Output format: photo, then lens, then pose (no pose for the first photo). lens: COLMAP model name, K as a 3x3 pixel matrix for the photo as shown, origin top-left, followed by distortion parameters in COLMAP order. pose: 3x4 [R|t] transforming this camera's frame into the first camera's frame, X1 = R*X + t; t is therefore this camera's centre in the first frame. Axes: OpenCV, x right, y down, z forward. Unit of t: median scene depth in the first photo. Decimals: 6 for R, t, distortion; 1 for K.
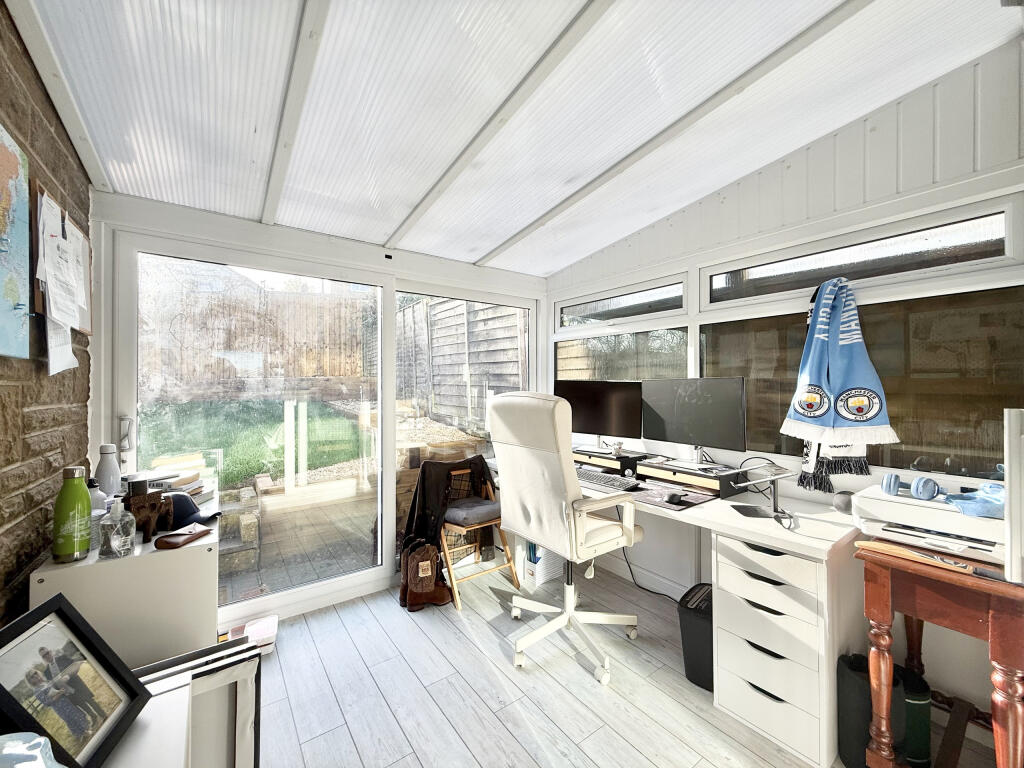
lens RADIAL K [[412.8, 0, 501.5], [0, 412.8, 383.5], [0, 0, 1]] dist [-0.000427, 0.000046]
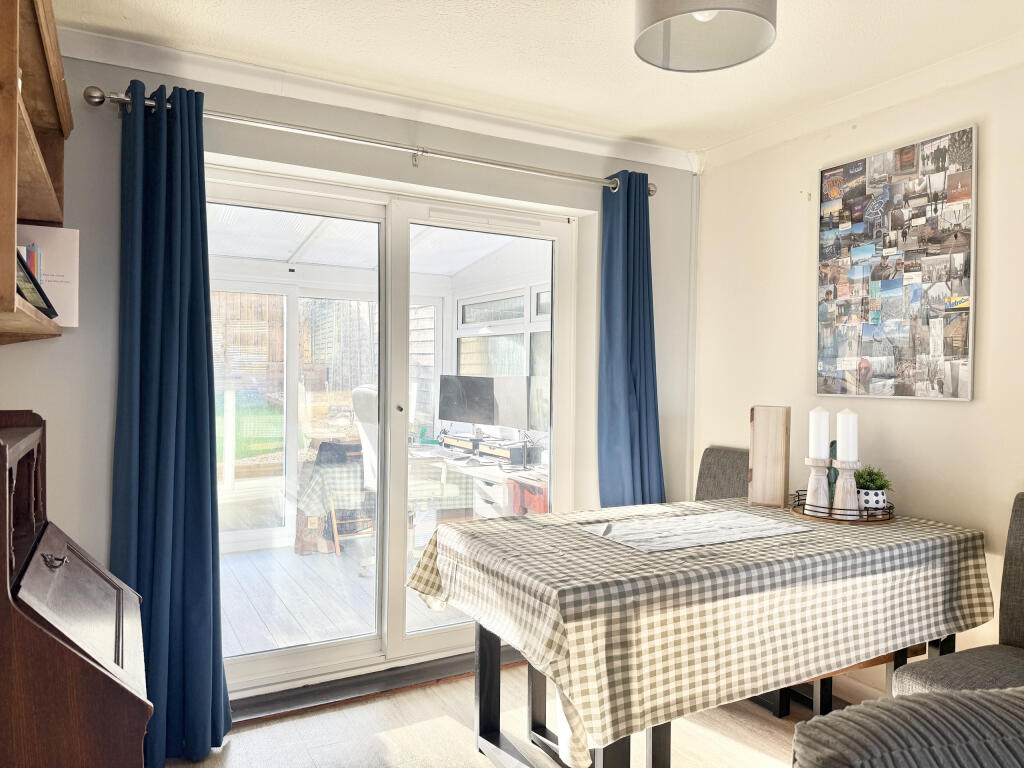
lens RADIAL K [[710.4, 0, 512.0], [0, 710.4, 384.0], [0, 0, 1]] dist [0.034988, -0.001450]
pose [[0.994066, 0.015409, -0.107680, 0.503175], [-0.013917, 0.999797, 0.014594, -0.012191], [0.107883, -0.013008, 0.994078, -0.850581]]
